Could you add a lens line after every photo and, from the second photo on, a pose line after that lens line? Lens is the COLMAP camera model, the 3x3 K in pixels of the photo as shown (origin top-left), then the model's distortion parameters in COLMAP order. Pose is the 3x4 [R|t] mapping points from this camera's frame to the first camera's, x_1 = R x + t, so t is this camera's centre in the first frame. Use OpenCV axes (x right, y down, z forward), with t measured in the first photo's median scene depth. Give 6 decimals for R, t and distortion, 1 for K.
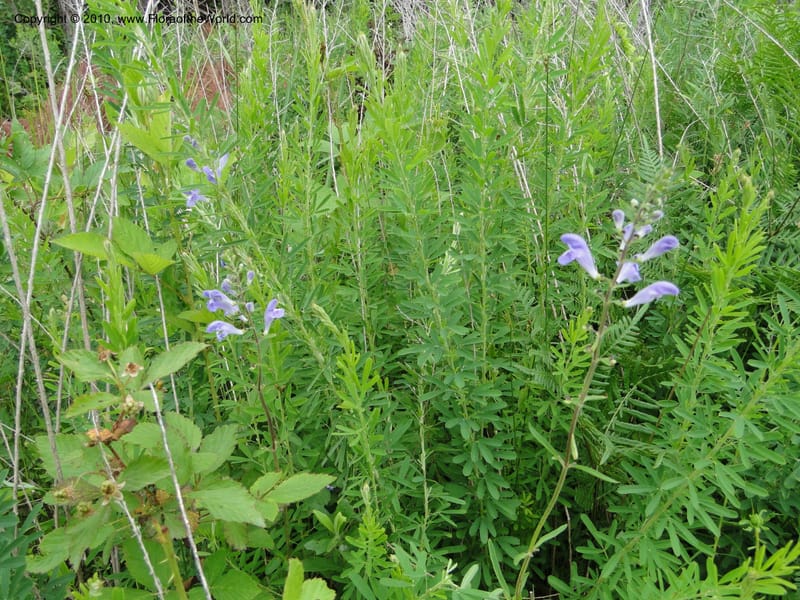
lens RADIAL K [[656.6, 0, 400.0], [0, 656.6, 300.0], [0, 0, 1]] dist [-0.010896, -0.001852]
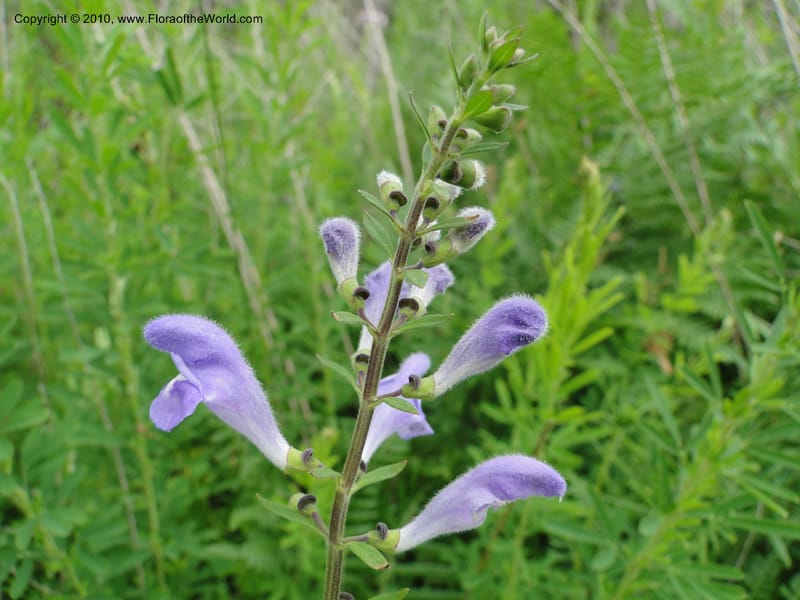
lens RADIAL K [[653.4, 0, 395.8], [0, 653.4, 301.5], [0, 0, 1]] dist [-0.016713, 0.006542]
pose [[0.927966, -0.072795, 0.365485, 0.253160], [0.110089, 0.990514, -0.082229, -0.076791], [-0.356033, 0.116542, 0.927178, 0.741338]]
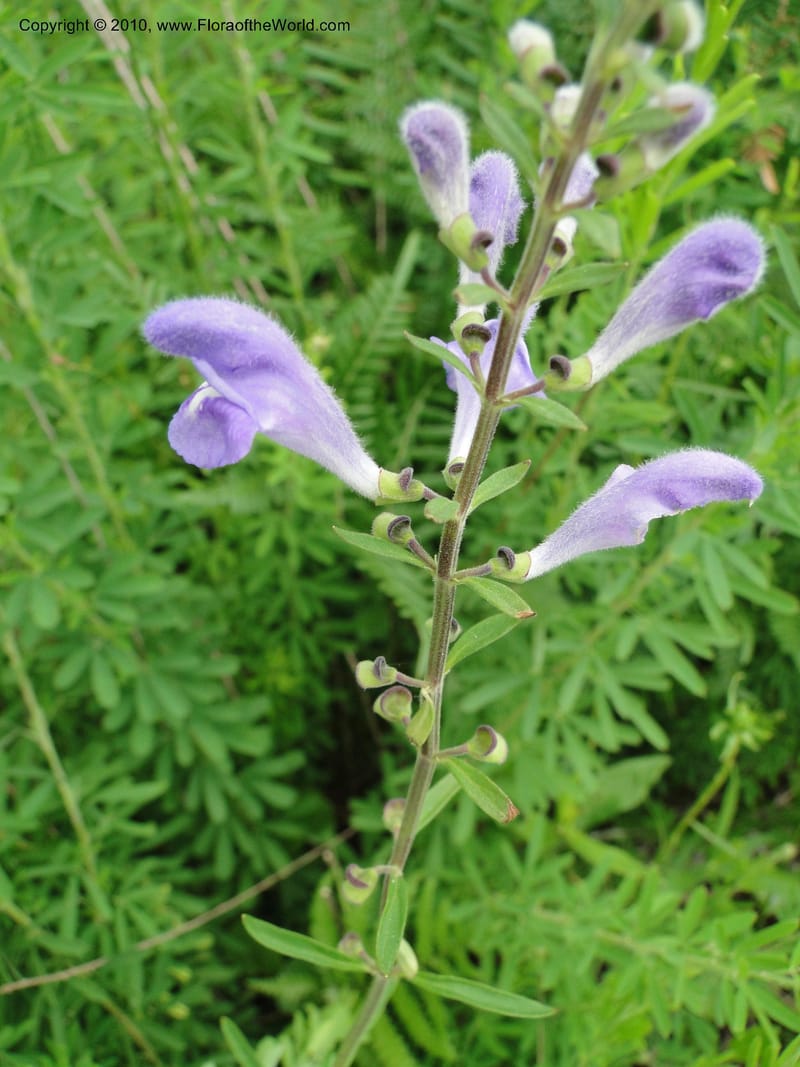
lens RADIAL K [[871.4, 0, 385.1], [0, 871.4, 517.4], [0, 0, 1]] dist [-0.016713, 0.006542]
pose [[0.899808, -0.311850, 0.305115, 0.225034], [0.188996, 0.908937, 0.371638, -0.128070], [-0.393226, -0.276737, 0.876807, 0.790069]]
